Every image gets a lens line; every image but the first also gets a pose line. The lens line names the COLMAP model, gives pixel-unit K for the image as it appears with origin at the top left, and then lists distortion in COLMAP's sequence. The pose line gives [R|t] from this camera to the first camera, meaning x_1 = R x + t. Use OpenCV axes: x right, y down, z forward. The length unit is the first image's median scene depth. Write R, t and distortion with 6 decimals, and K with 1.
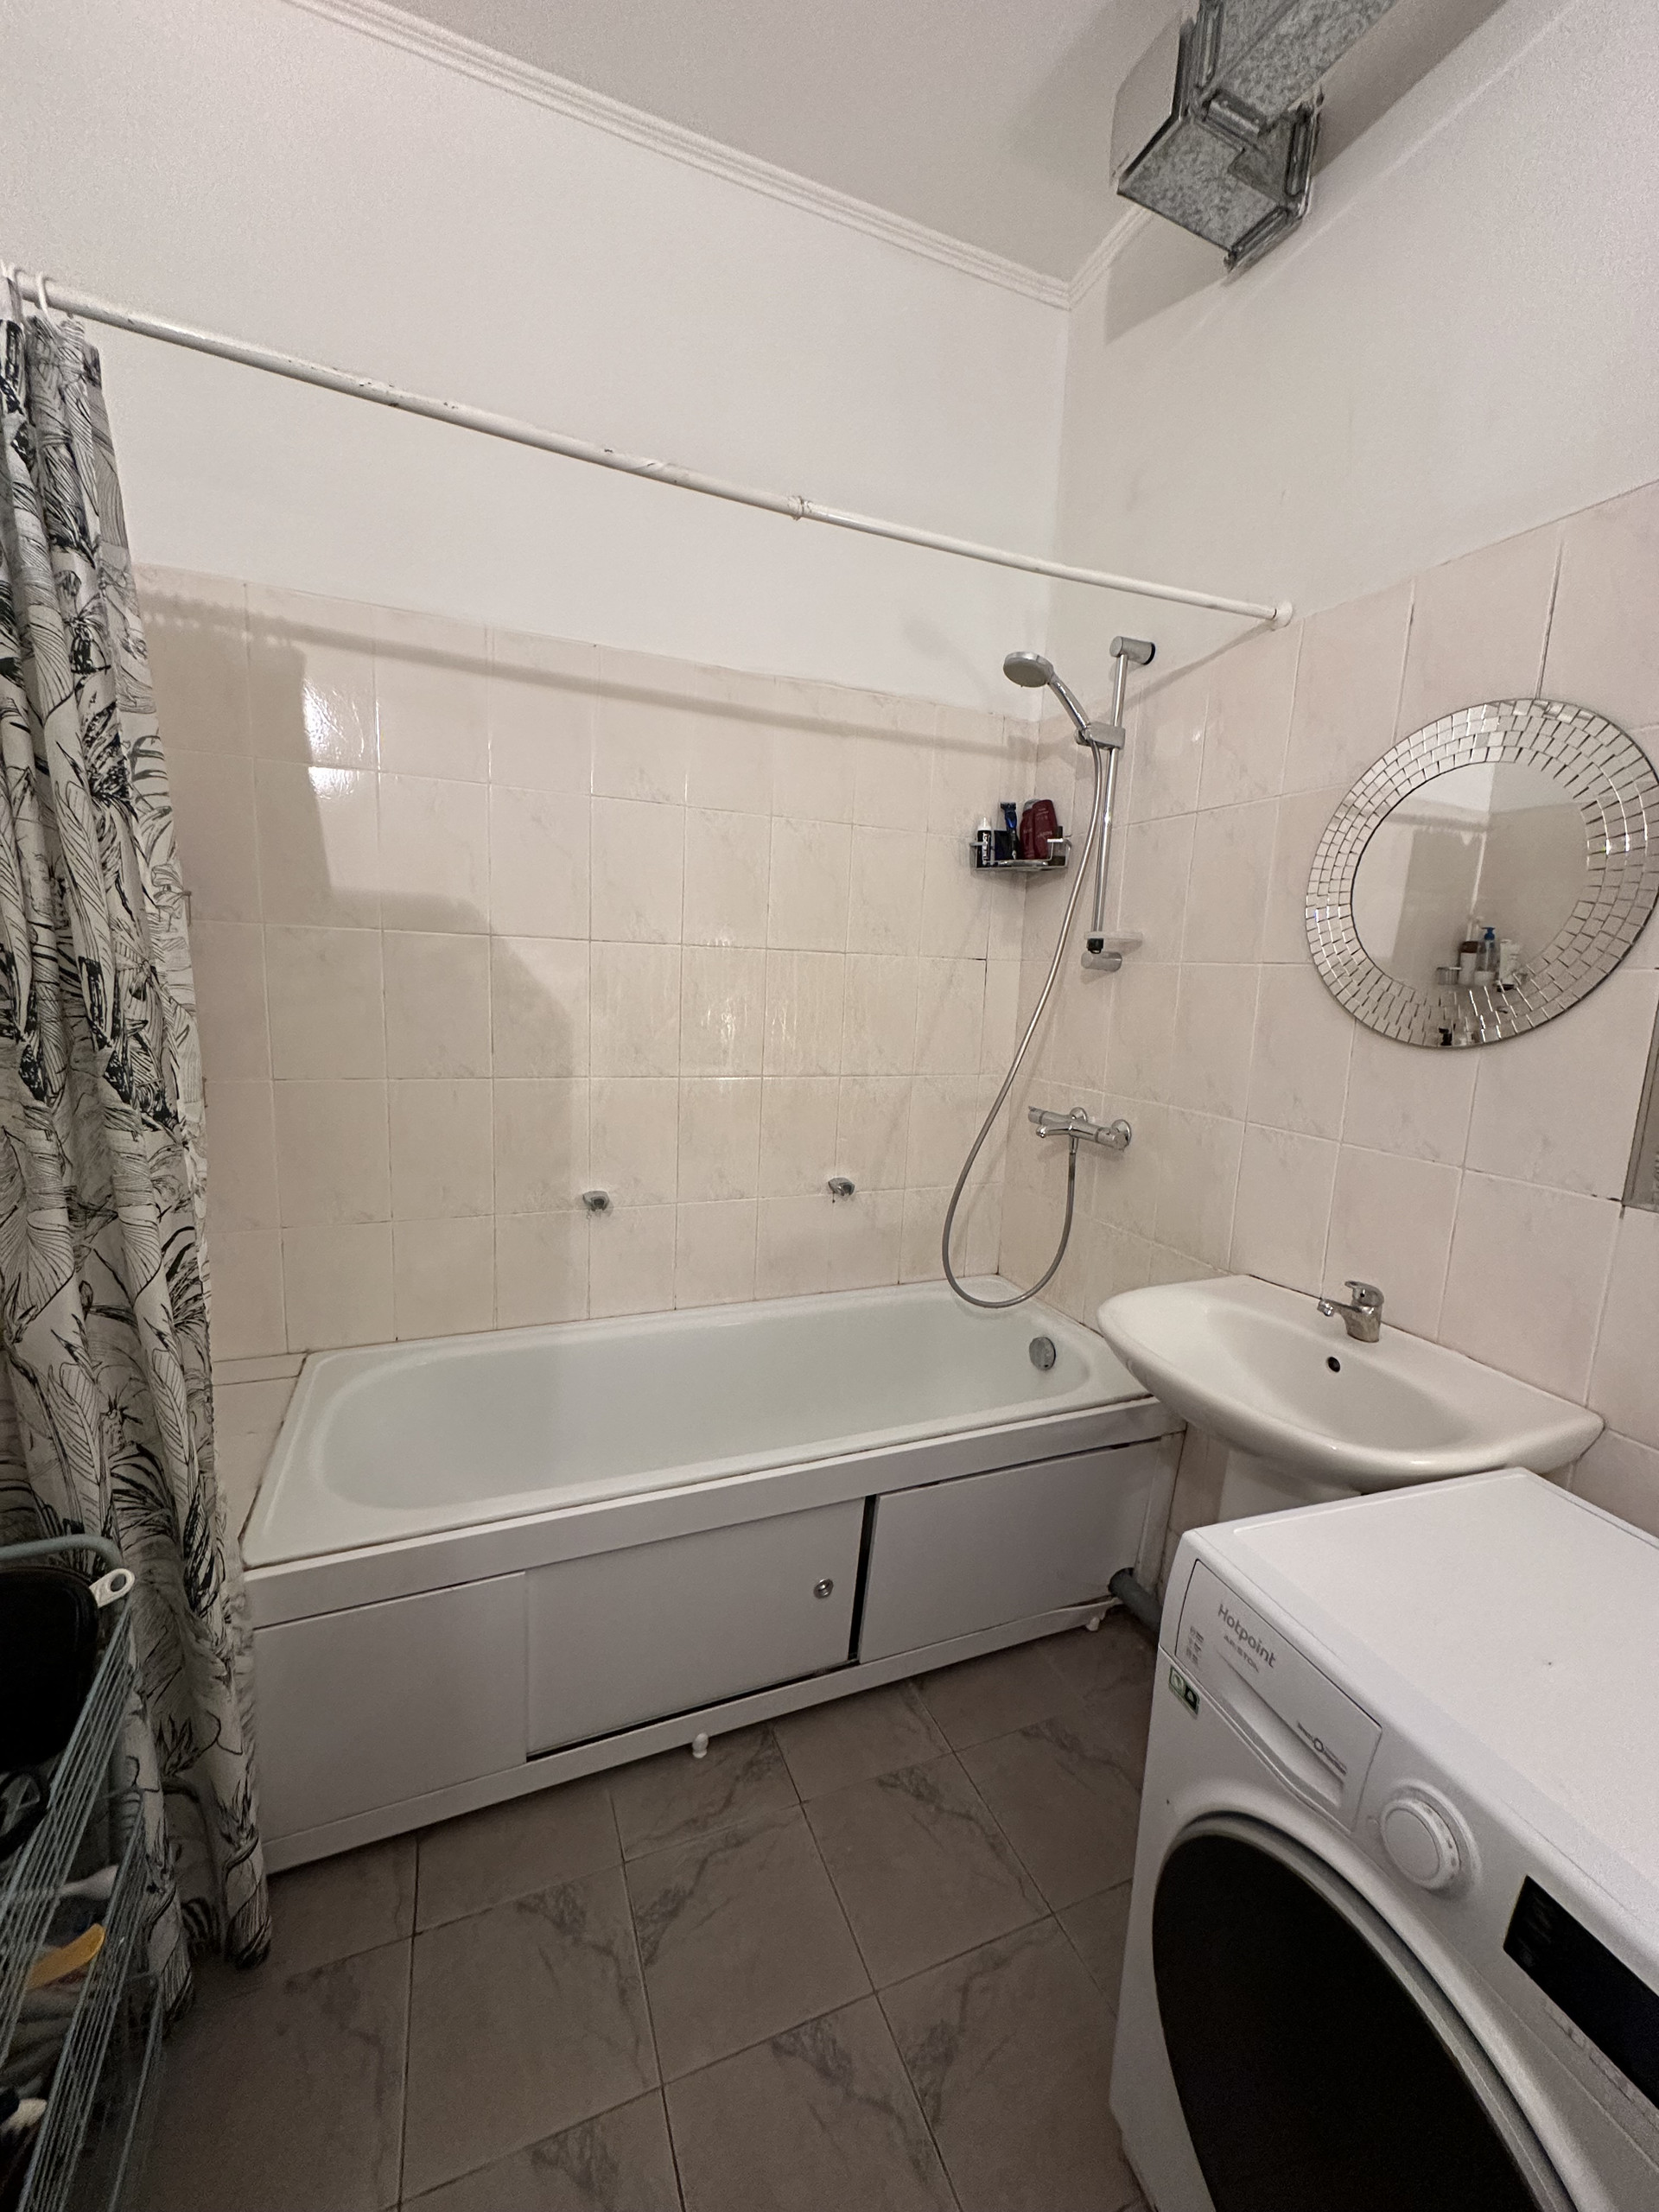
lens RADIAL K [[885.4, 0, 829.5], [0, 885.4, 1106.0], [0, 0, 1]] dist [-0.003370, -0.000002]
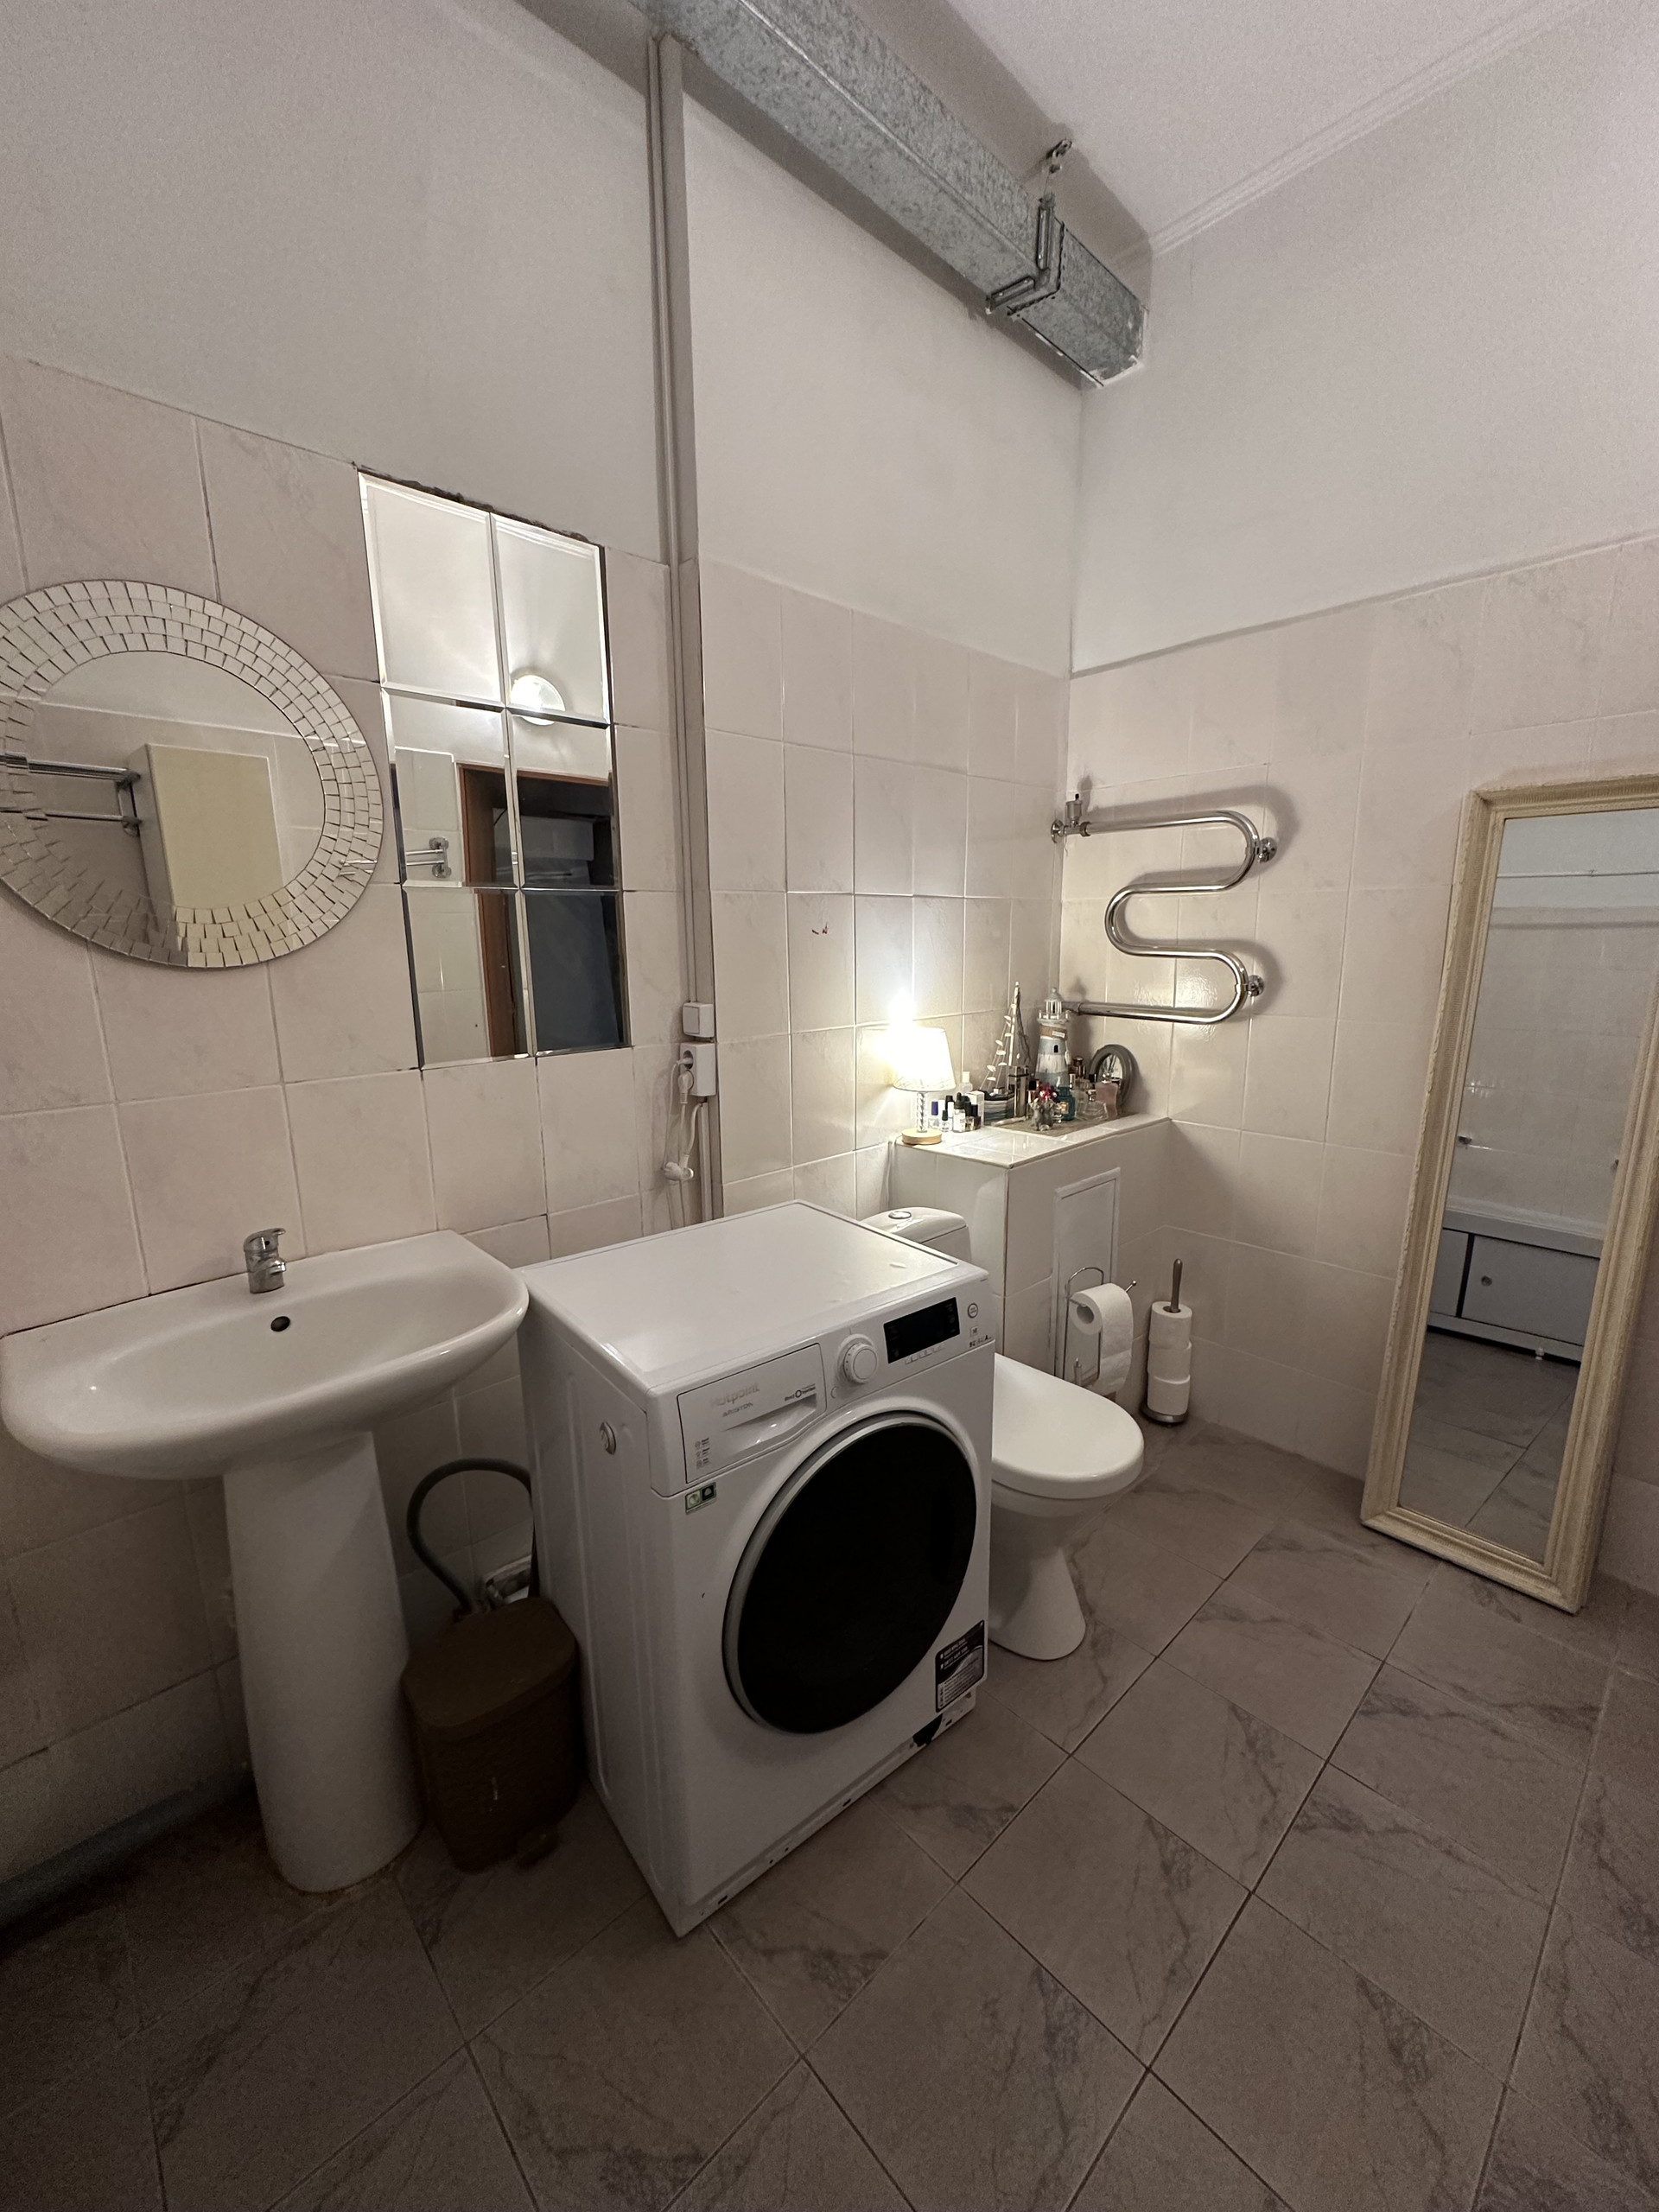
lens RADIAL K [[884.7, 0, 829.5], [0, 884.7, 1106.0], [0, 0, 1]] dist [-0.001152, 0.000258]
pose [[-0.350557, -0.218028, 0.910809, -0.294792], [0.145215, 0.948108, 0.282848, -0.069373], [-0.925215, 0.231417, -0.300705, 0.503397]]
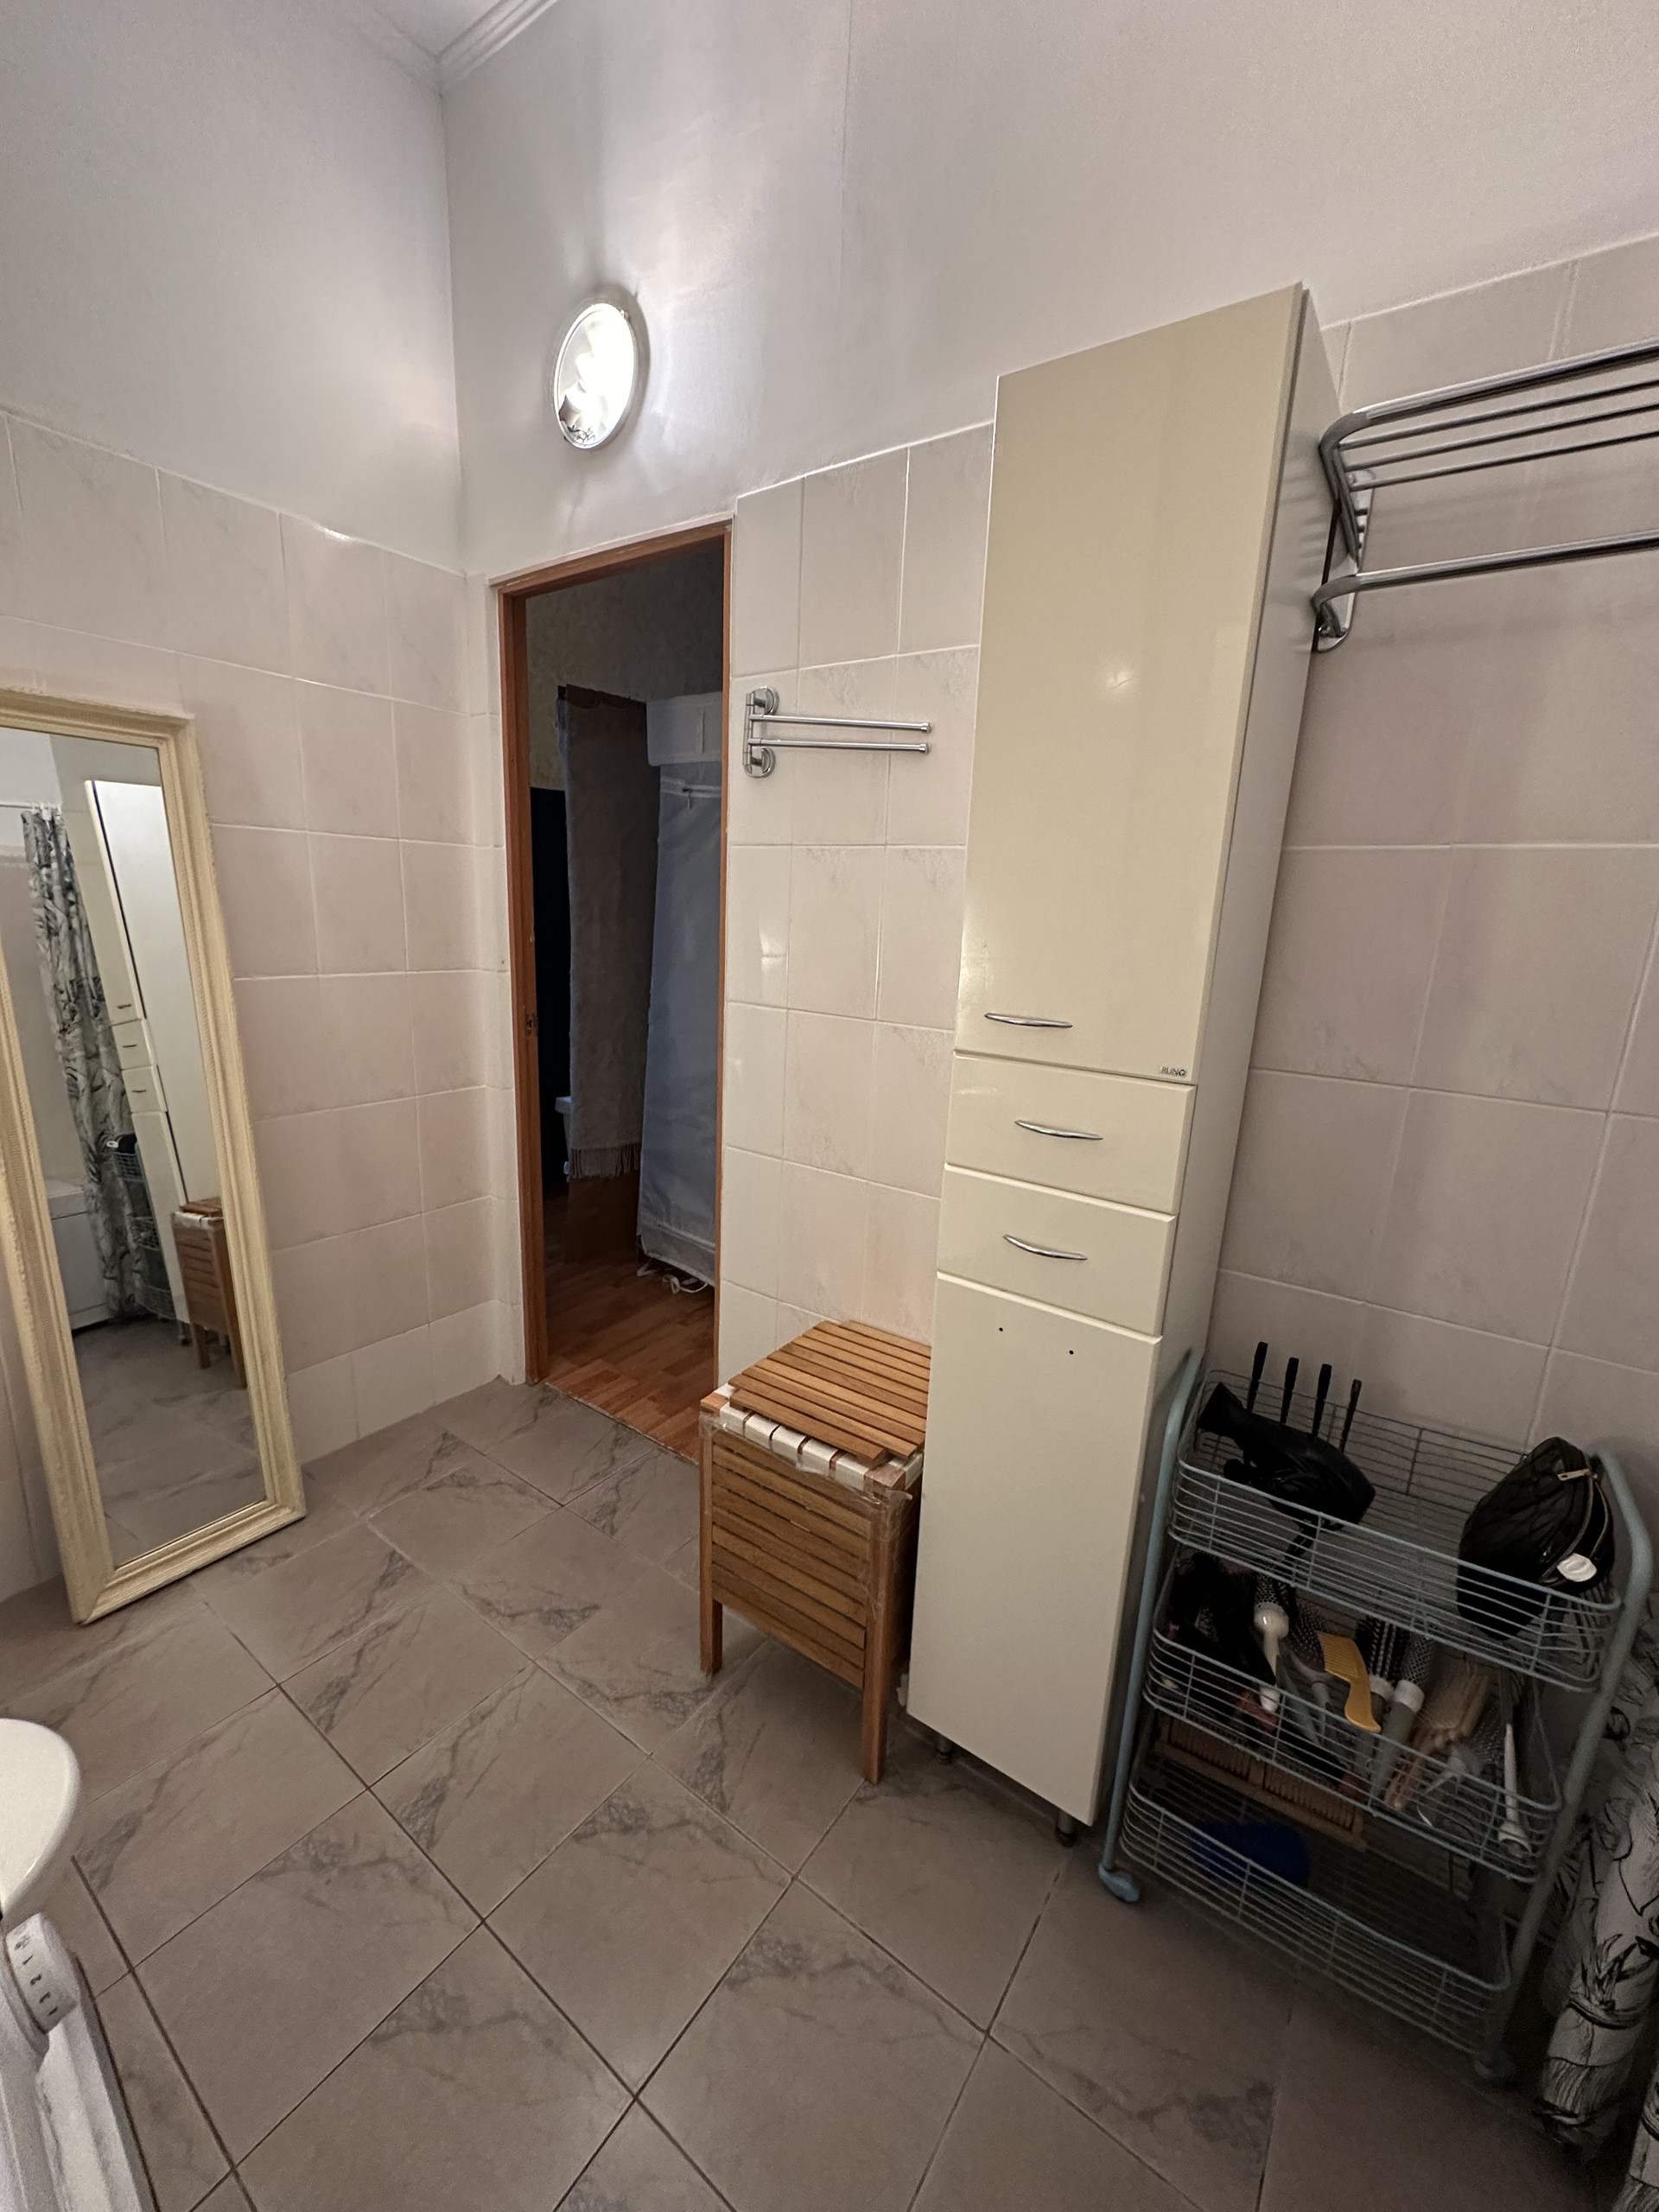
lens RADIAL K [[884.7, 0, 829.5], [0, 884.7, 1106.0], [0, 0, 1]] dist [-0.001152, 0.000258]
pose [[-0.840414, 0.035138, -0.540804, 0.174008], [-0.167707, 0.932051, 0.321177, -0.046785], [0.515343, 0.360618, -0.777417, 0.546189]]
